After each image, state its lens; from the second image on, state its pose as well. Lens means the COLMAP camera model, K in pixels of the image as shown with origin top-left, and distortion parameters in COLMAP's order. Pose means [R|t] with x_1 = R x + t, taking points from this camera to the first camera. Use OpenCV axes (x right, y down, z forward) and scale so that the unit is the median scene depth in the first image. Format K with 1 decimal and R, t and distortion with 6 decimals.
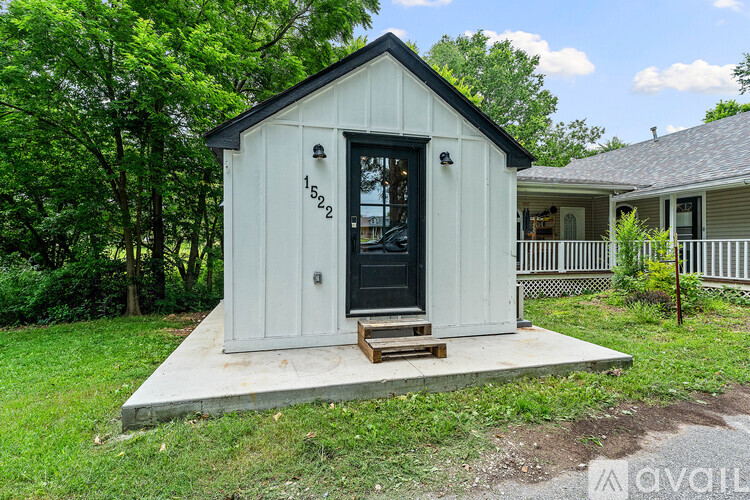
lens RADIAL K [[362.3, 0, 374.1], [0, 362.3, 249.2], [0, 0, 1]] dist [-0.013895, -0.000245]
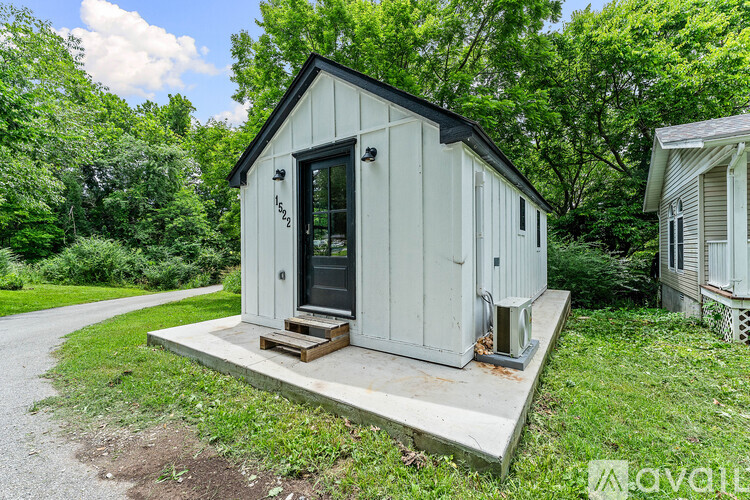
lens RADIAL K [[322.3, 0, 374.0], [0, 322.3, 249.9], [0, 0, 1]] dist [-0.001179, -0.000169]
pose [[0.643988, -0.003118, -0.765029, 0.906202], [-0.004615, 0.999958, -0.007960, -0.001108], [0.765022, 0.008657, 0.643947, 0.521935]]
